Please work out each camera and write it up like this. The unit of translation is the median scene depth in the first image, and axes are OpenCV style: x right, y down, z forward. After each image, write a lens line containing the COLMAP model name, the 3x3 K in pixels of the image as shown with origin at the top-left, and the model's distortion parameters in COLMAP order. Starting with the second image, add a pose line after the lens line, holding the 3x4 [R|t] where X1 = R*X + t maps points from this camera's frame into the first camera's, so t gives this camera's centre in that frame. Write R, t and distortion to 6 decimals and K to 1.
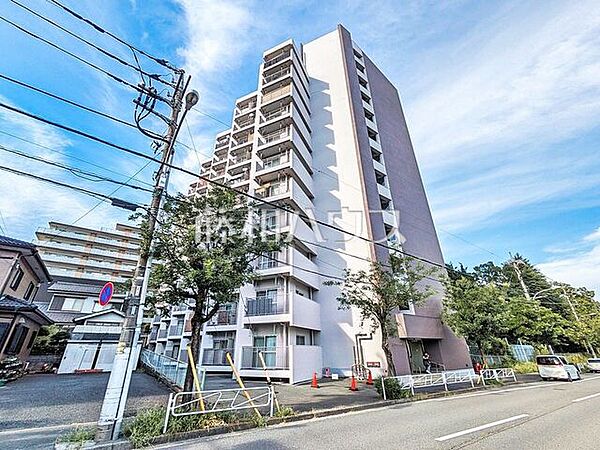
lens RADIAL K [[254.2, 0, 301.1], [0, 254.2, 223.1], [0, 0, 1]] dist [0.013273, 0.000079]
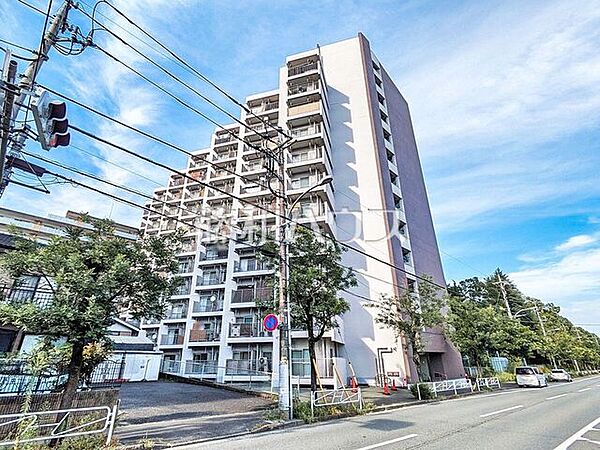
lens RADIAL K [[299.9, 0, 300.0], [0, 299.9, 225.0], [0, 0, 1]] dist [0.021214, 0.000075]
pose [[0.989411, 0.064141, 0.130200, -0.249590], [-0.069658, 0.996837, 0.038271, -0.104015], [-0.127334, -0.046935, 0.990749, -0.196336]]
